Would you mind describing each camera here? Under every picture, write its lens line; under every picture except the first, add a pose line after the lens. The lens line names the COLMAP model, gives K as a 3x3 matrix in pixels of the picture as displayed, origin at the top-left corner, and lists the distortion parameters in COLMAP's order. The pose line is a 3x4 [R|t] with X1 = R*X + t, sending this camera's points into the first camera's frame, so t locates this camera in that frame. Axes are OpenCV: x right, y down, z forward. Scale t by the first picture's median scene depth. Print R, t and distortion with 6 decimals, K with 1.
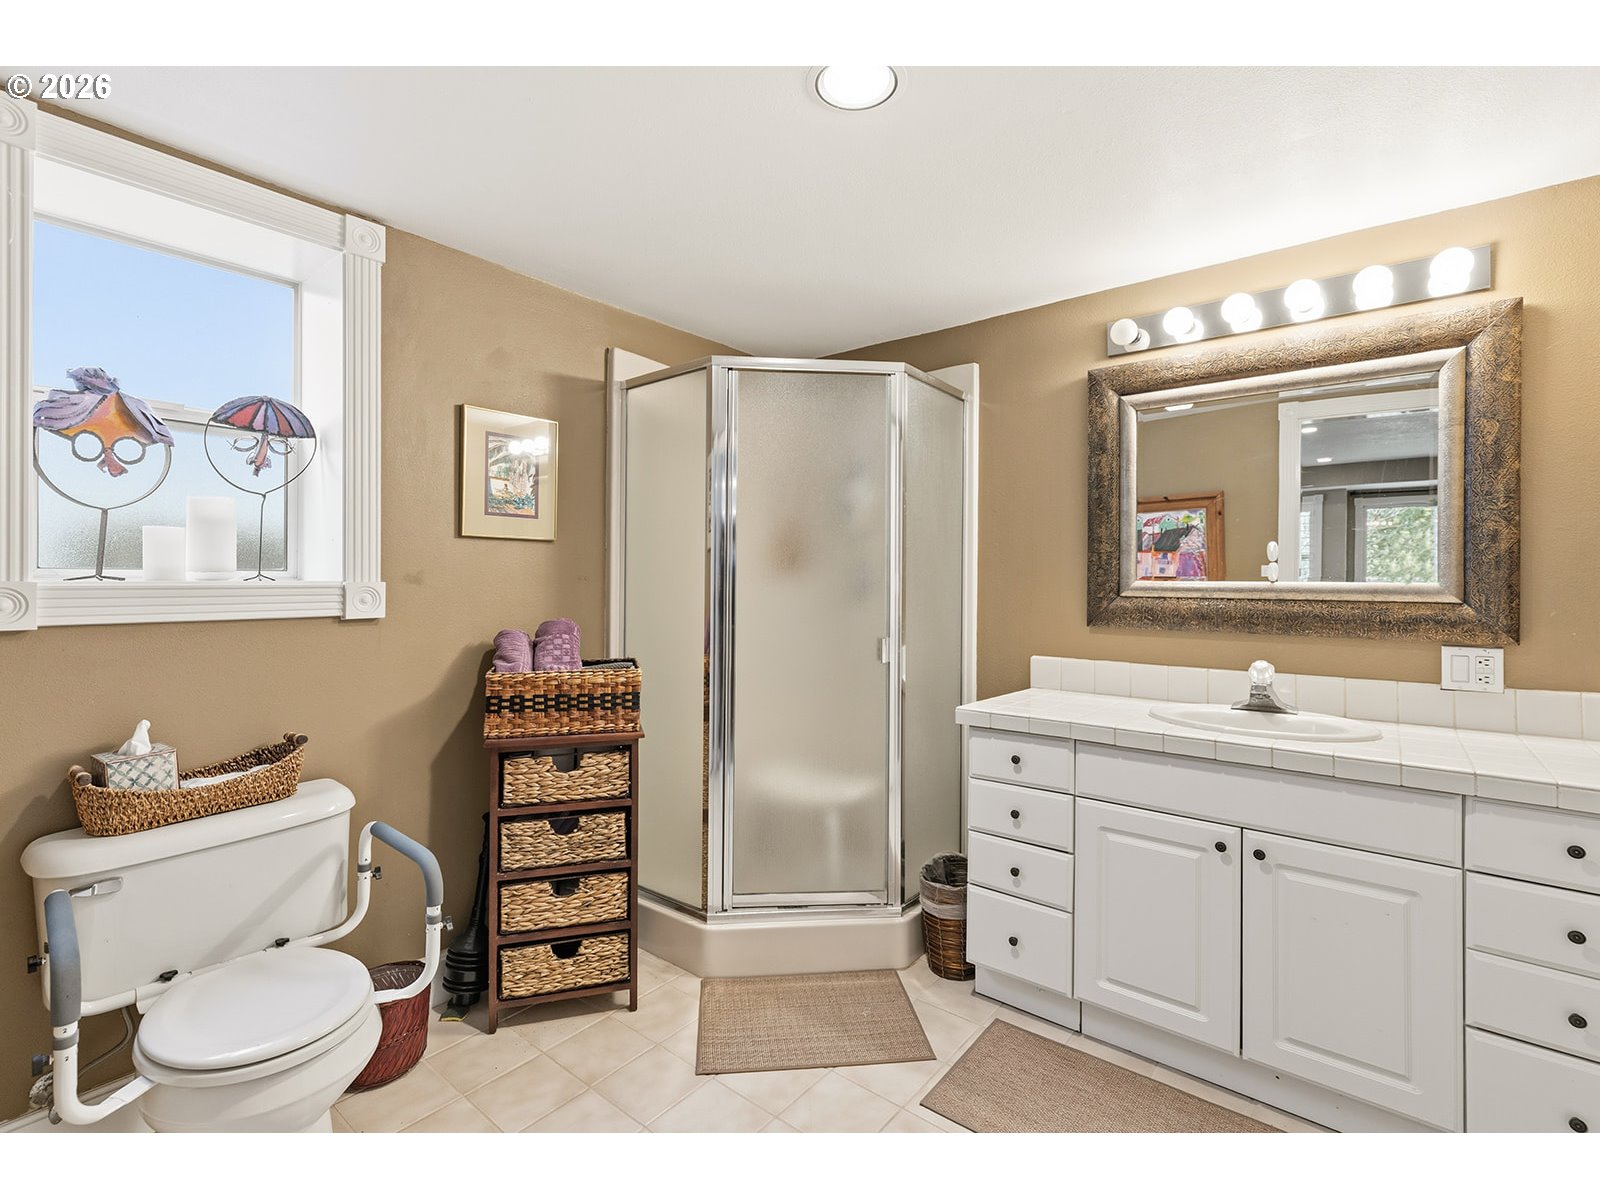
lens RADIAL K [[727.1, 0, 800.5], [0, 727.1, 587.4], [0, 0, 1]] dist [0.001348, -0.000126]
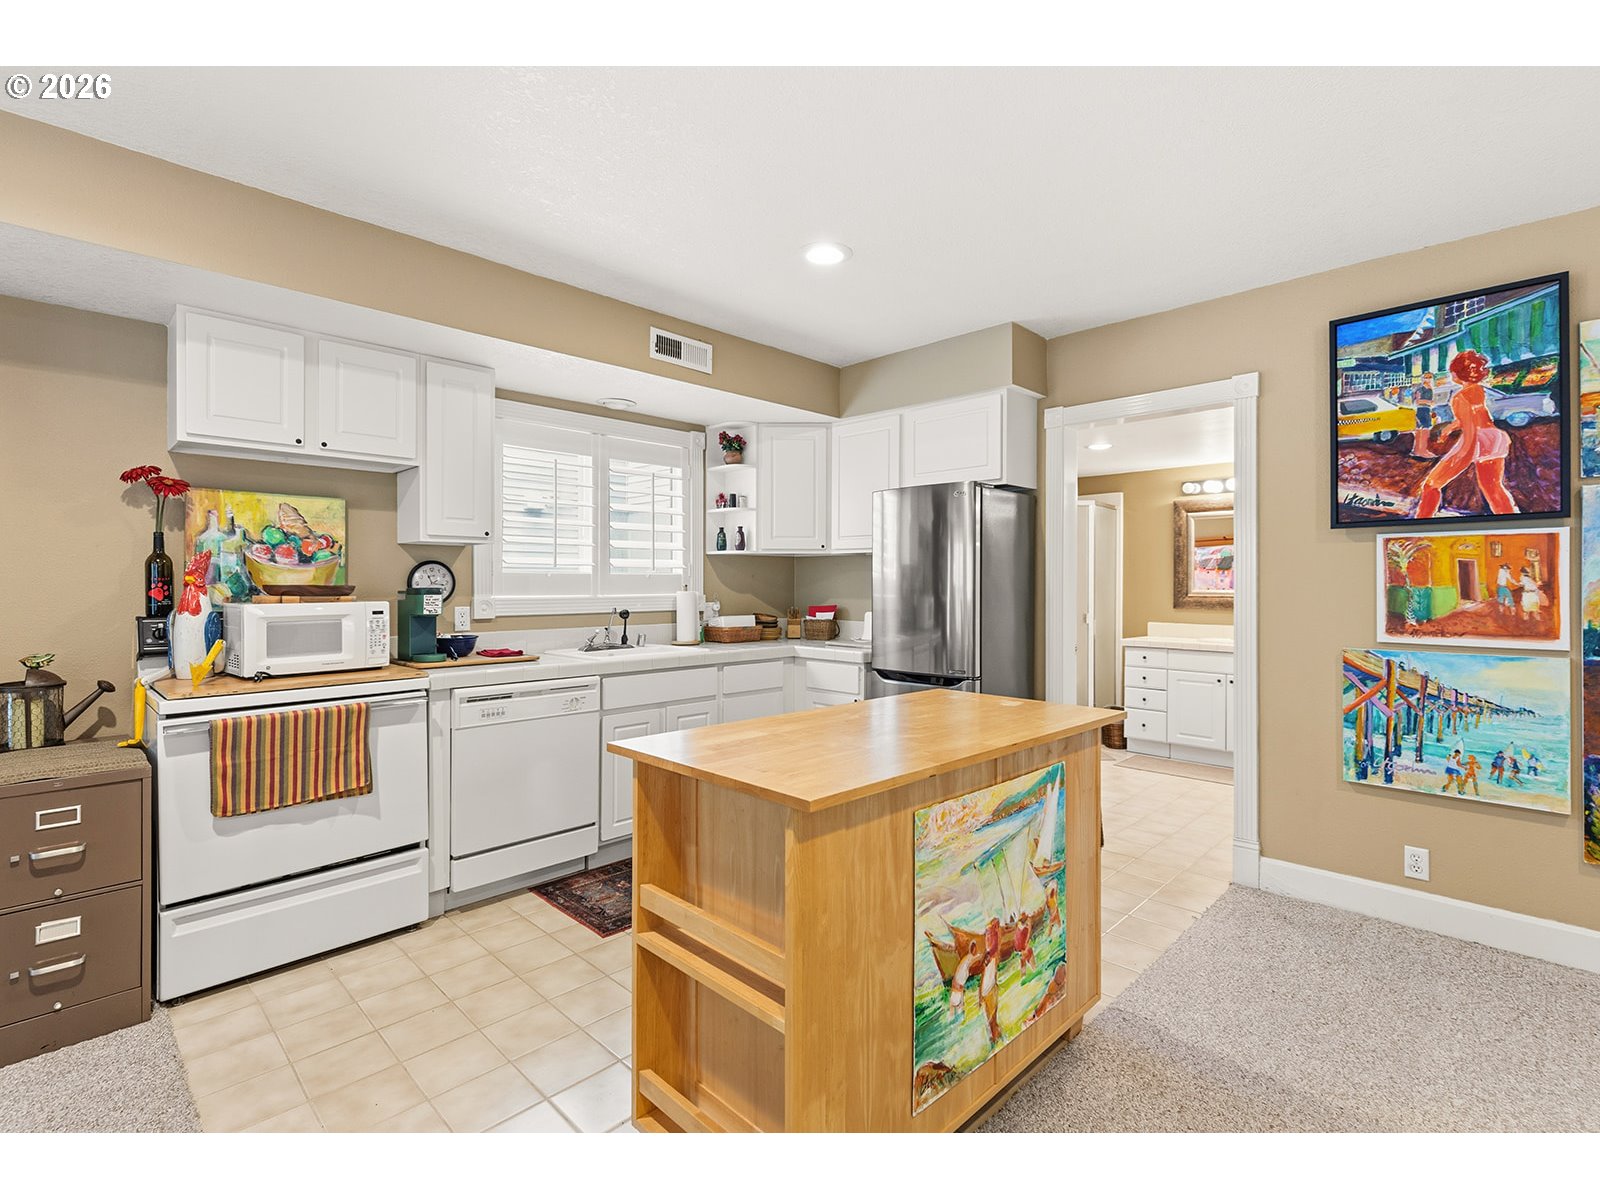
lens RADIAL K [[751.4, 0, 798.6], [0, 751.4, 580.5], [0, 0, 1]] dist [0.002870, -0.000185]
pose [[0.995170, -0.001541, -0.098158, -0.613331], [0.000806, 0.999971, -0.007531, -0.023593], [0.098167, 0.007416, 0.995142, -1.650202]]
